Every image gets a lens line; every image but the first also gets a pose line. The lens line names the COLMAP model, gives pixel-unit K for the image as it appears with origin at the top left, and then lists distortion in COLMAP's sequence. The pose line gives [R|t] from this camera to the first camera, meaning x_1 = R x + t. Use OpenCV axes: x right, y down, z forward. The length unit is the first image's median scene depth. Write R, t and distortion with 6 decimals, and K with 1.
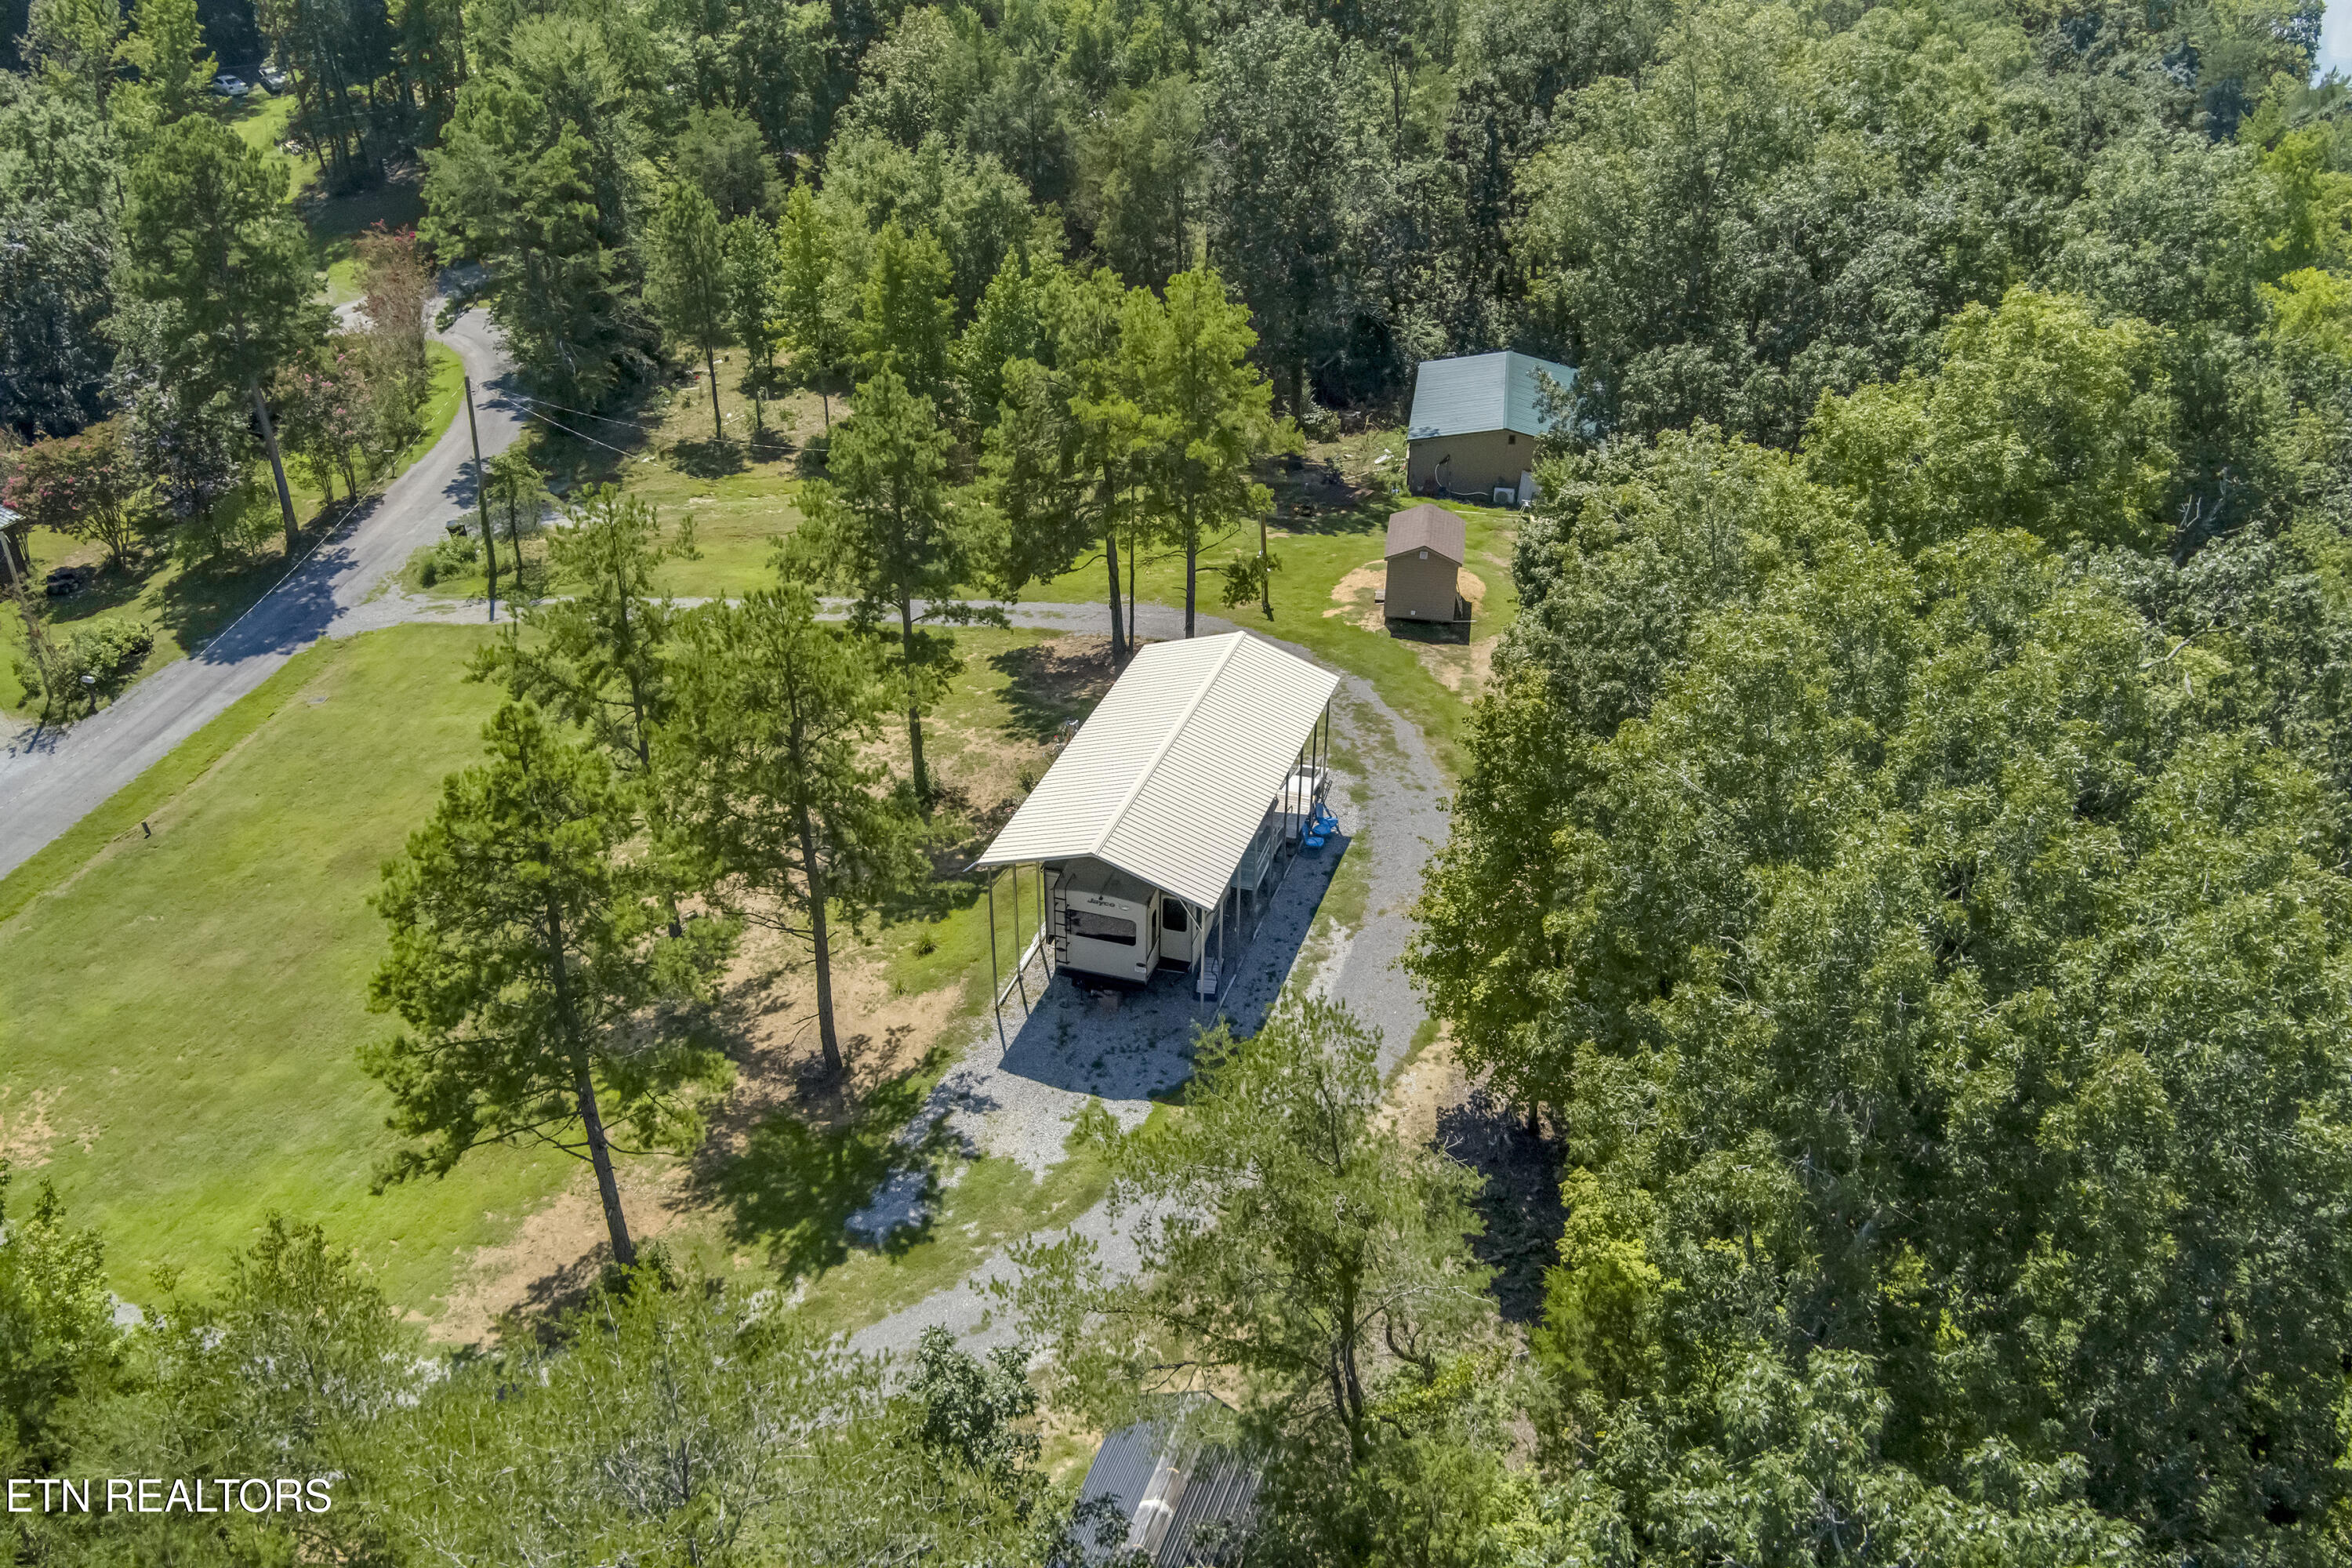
lens RADIAL K [[2031.7, 0, 1176.0], [0, 2031.7, 784.0], [0, 0, 1]] dist [-0.070290, 0.014398]
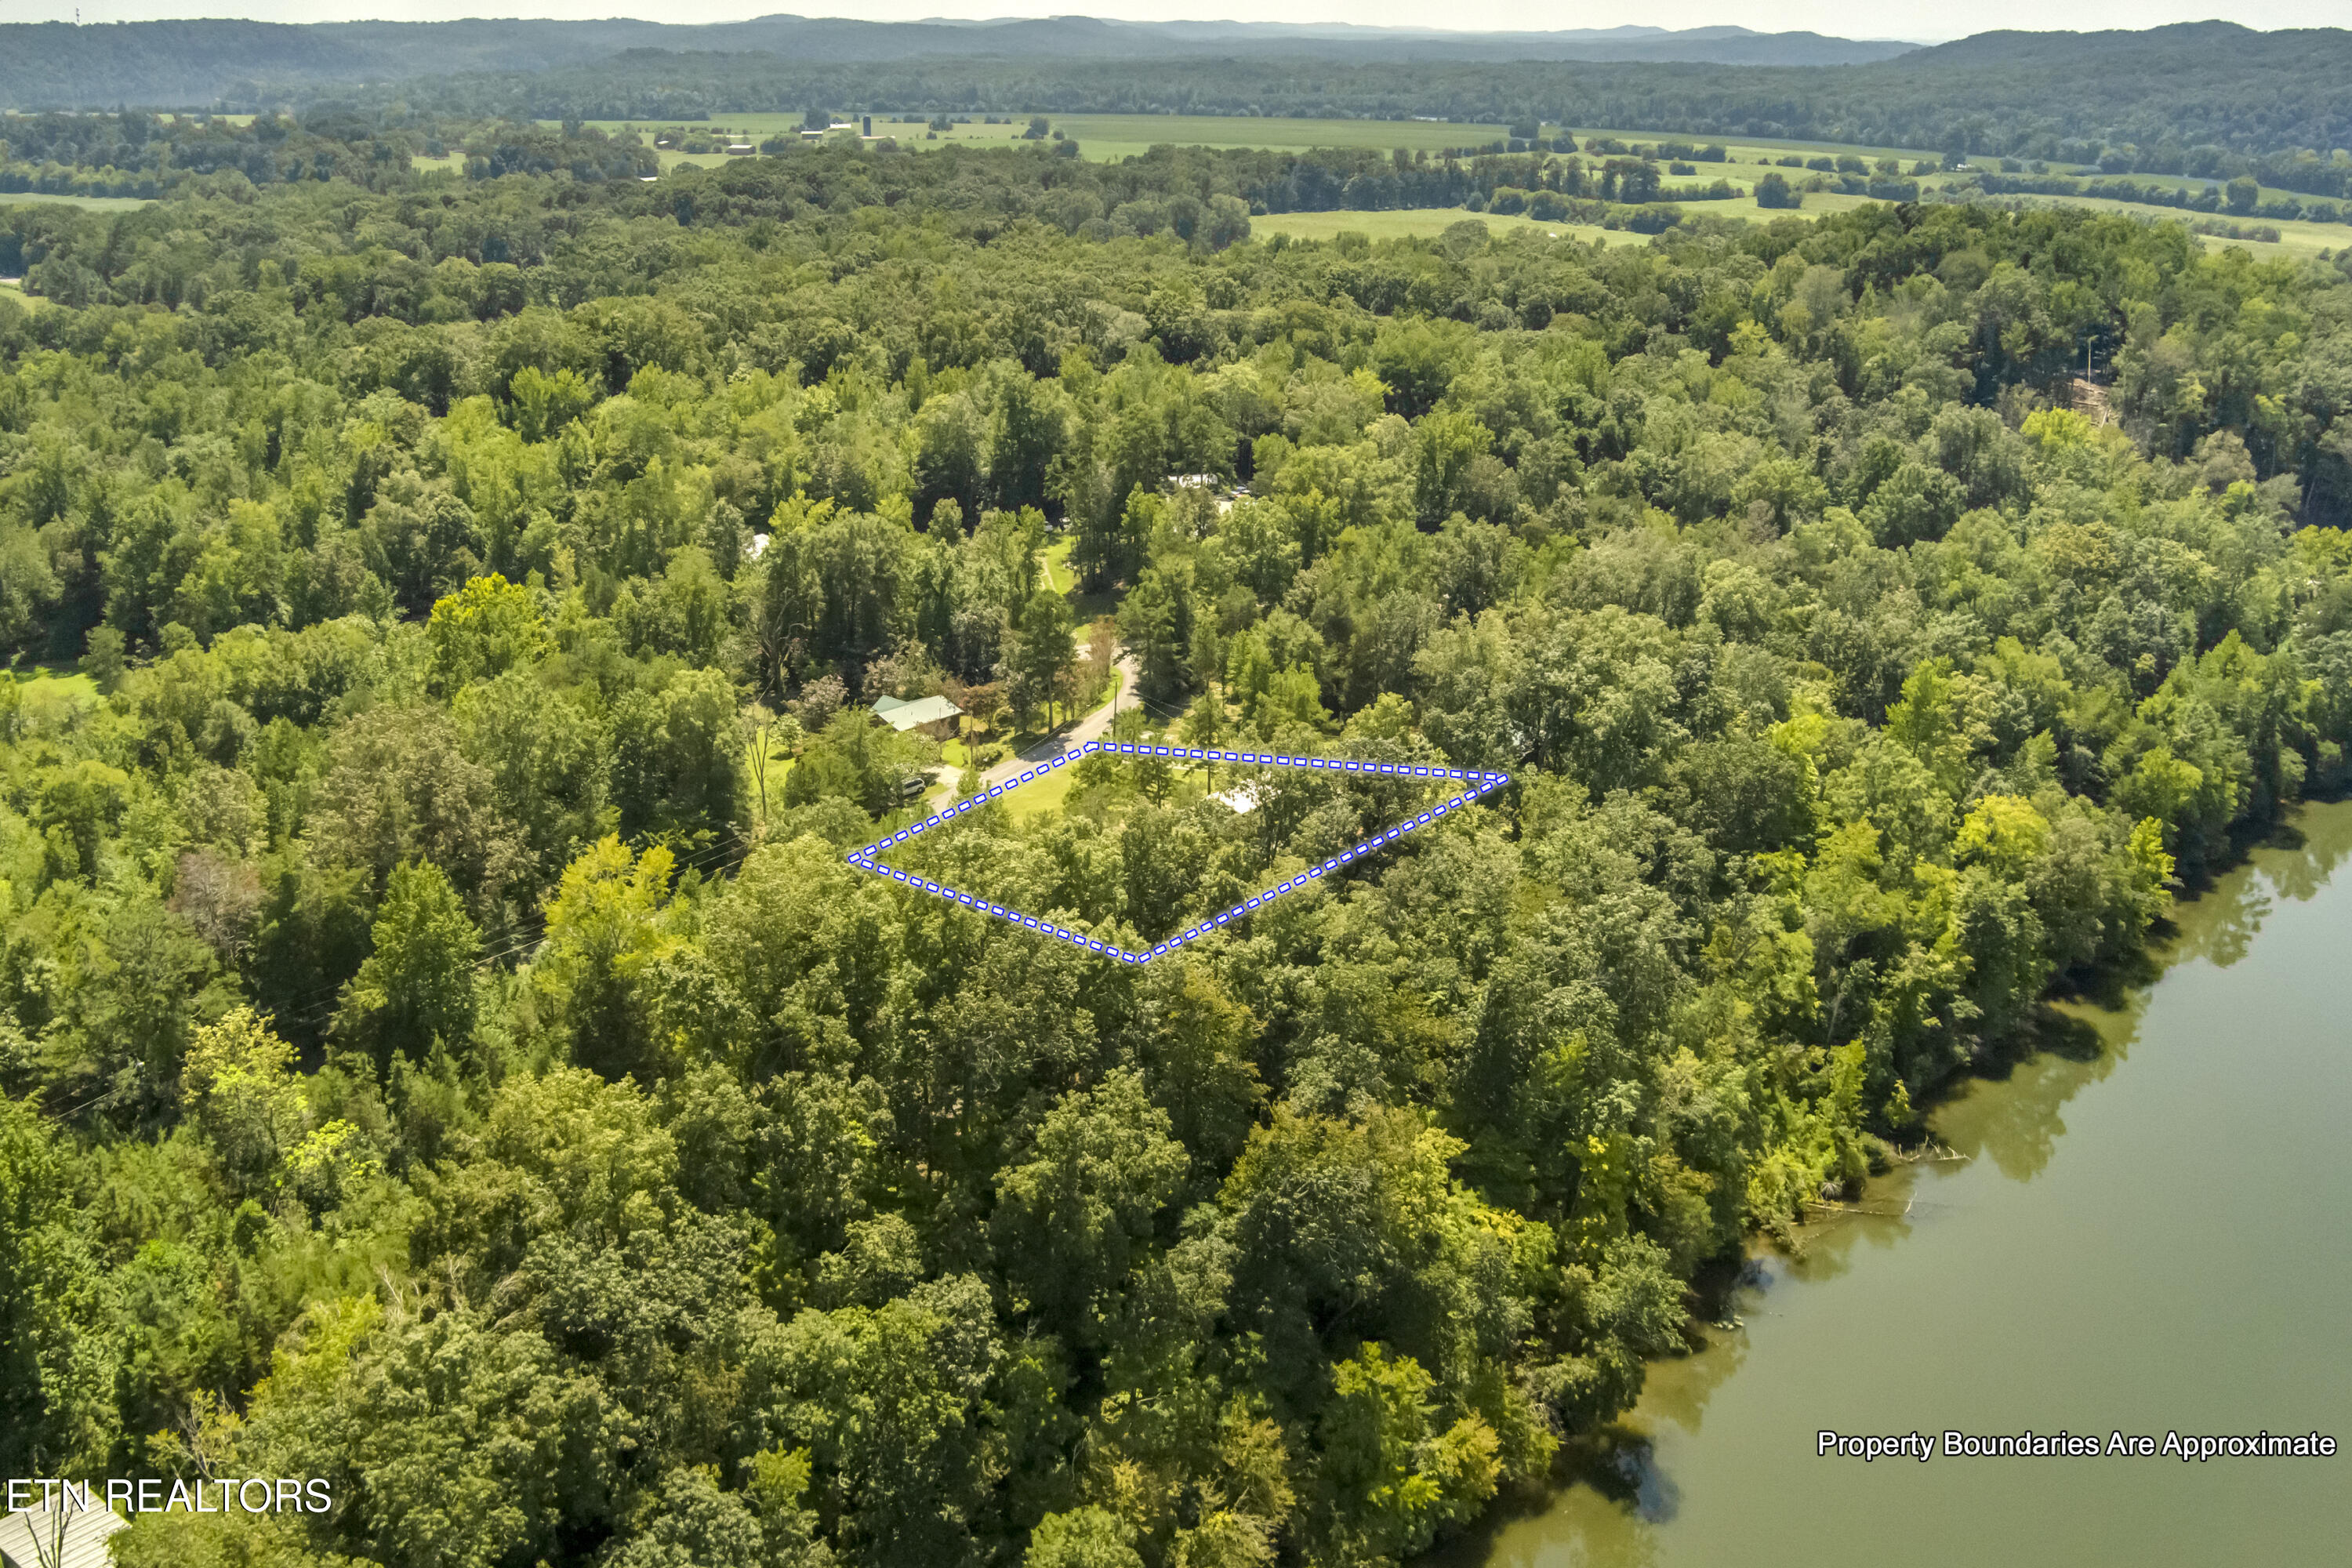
lens RADIAL K [[2031.7, 0, 1176.0], [0, 2031.7, 784.0], [0, 0, 1]] dist [-0.070290, 0.014398]
pose [[0.938950, 0.124621, -0.320692, 0.615942], [-0.176766, 0.974403, -0.138900, 0.300004], [0.295173, 0.187107, 0.936944, -1.527388]]
